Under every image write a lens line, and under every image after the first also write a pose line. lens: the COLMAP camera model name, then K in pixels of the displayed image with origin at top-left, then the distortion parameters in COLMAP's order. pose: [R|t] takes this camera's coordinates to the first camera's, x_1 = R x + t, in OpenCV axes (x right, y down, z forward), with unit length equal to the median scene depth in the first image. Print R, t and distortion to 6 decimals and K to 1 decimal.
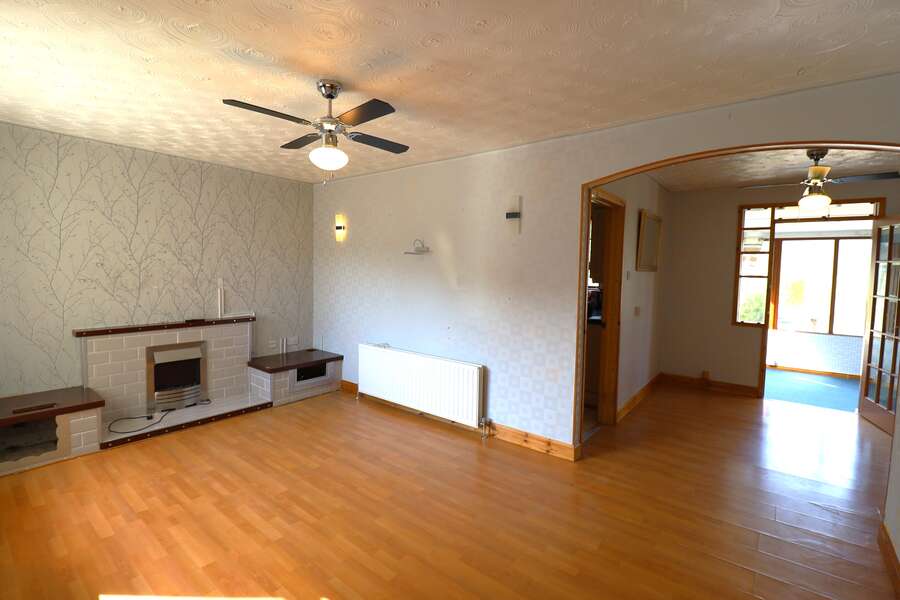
lens RADIAL K [[414.2, 0, 447.7], [0, 414.2, 289.7], [0, 0, 1]] dist [0.001956, -0.013760]
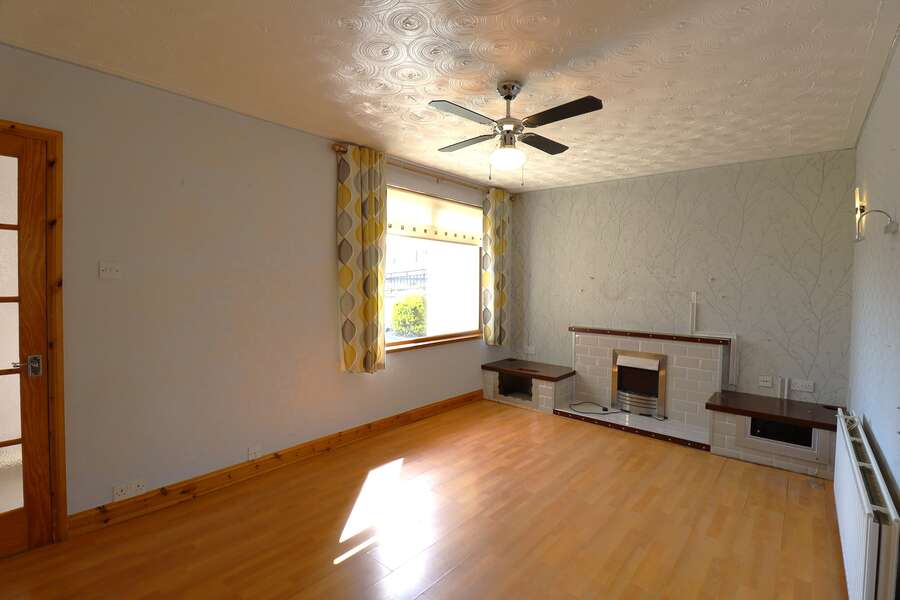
lens RADIAL K [[414.2, 0, 447.7], [0, 414.2, 289.7], [0, 0, 1]] dist [0.001956, -0.013760]
pose [[-0.039083, -0.000482, -0.999236, 0.443421], [-0.066025, 0.997816, 0.002101, 0.001854], [0.997052, 0.066056, -0.039030, 0.566775]]
